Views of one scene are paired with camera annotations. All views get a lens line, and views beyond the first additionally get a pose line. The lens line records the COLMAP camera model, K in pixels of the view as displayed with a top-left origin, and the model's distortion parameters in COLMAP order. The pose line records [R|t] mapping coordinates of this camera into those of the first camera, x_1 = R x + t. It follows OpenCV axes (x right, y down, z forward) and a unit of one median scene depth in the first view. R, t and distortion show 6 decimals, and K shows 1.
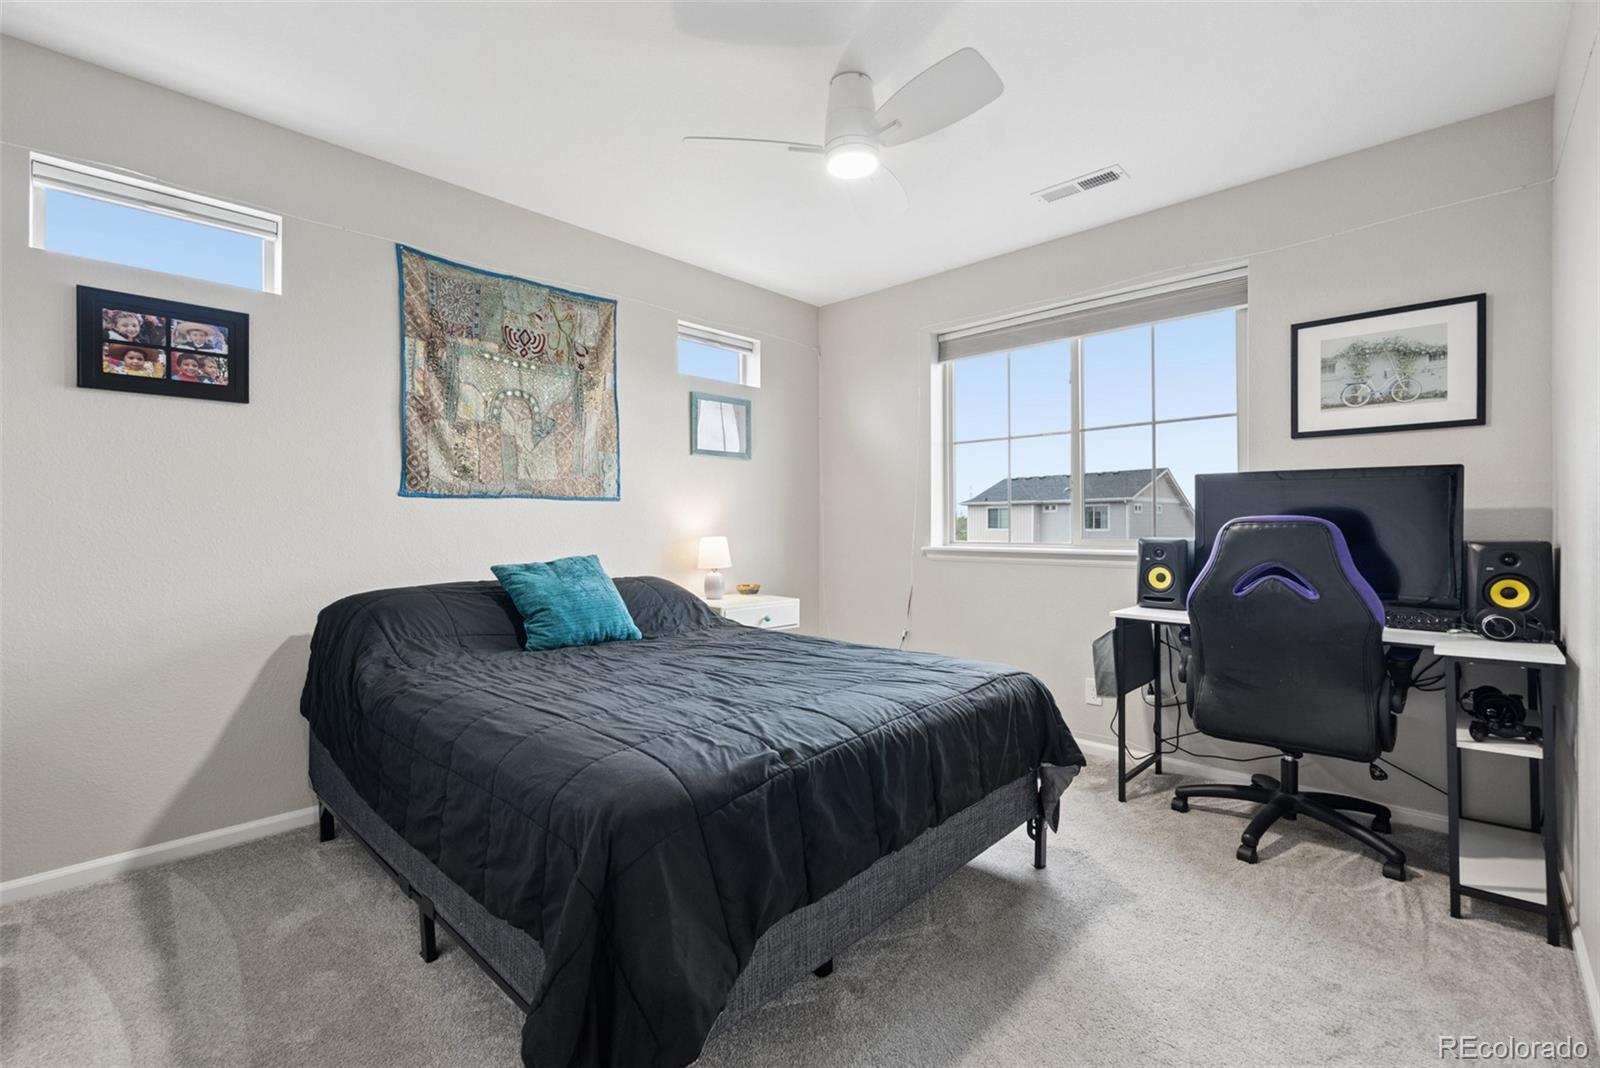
lens RADIAL K [[709.3, 0, 800.0], [0, 709.3, 534.0], [0, 0, 1]] dist [0.001022, -0.000549]
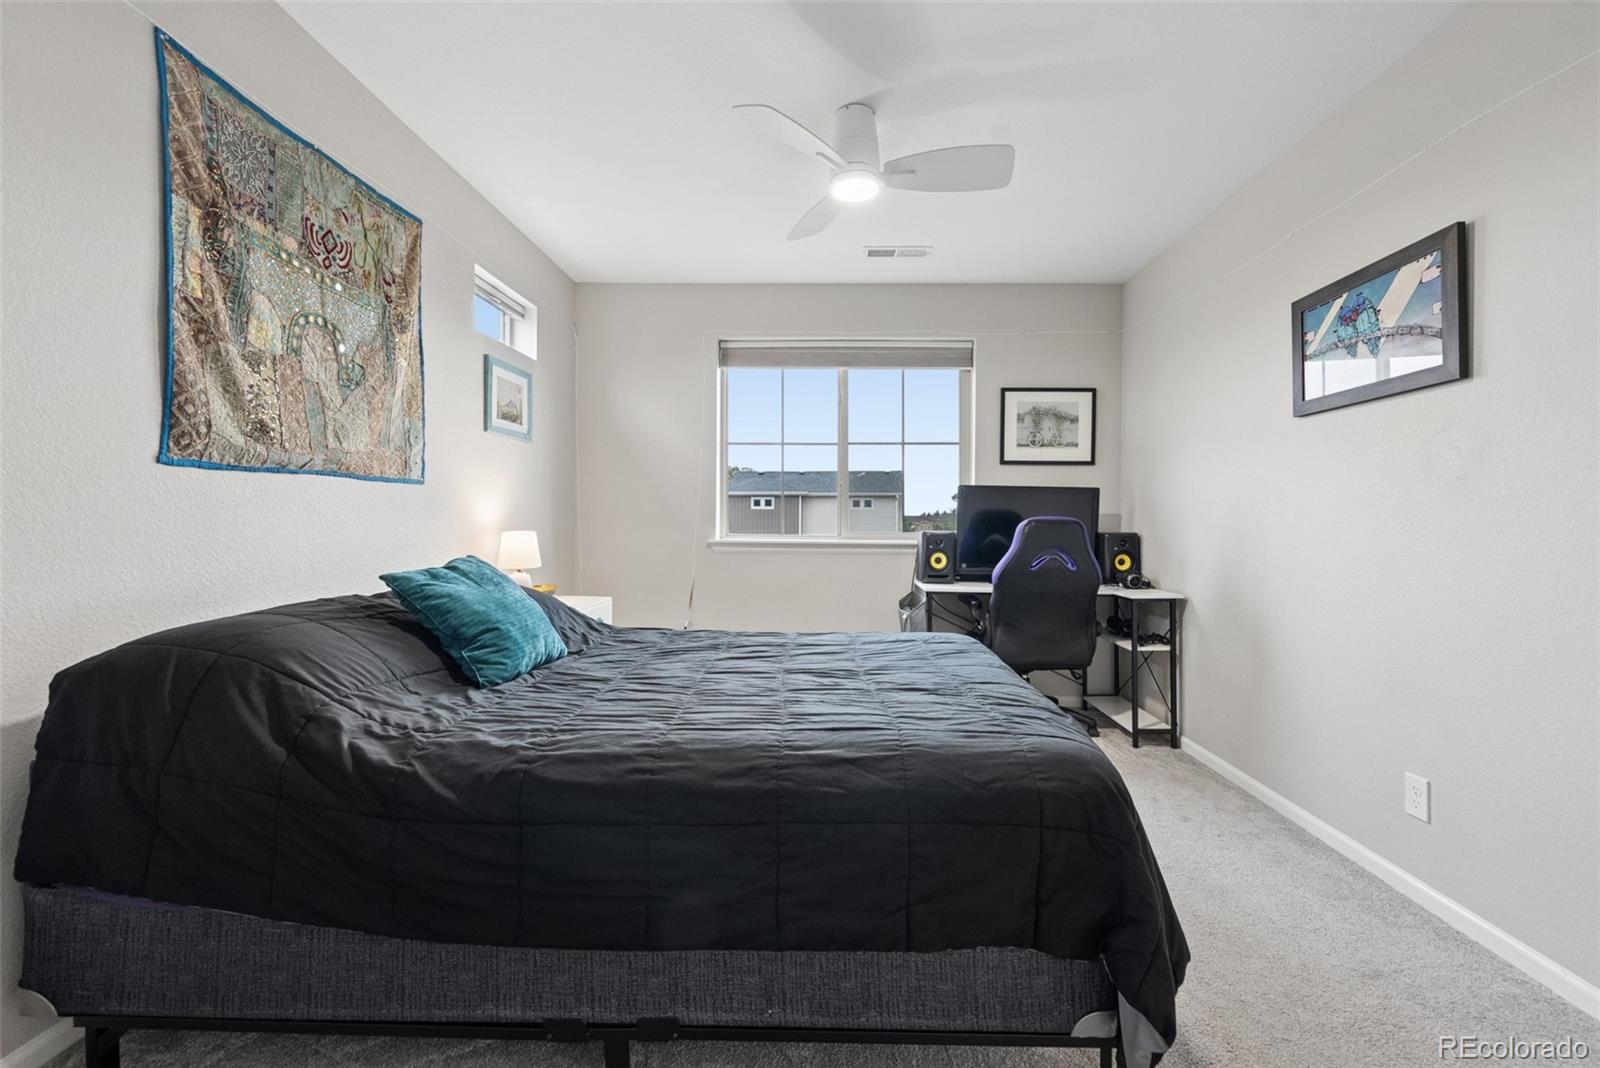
lens RADIAL K [[676.9, 0, 800.0], [0, 676.9, 534.0], [0, 0, 1]] dist [-0.000976, -0.000511]
pose [[0.734180, -0.005395, 0.678933, -0.519299], [-0.002312, 0.999943, 0.010446, -0.002011], [-0.678951, -0.009239, 0.734126, 0.217339]]
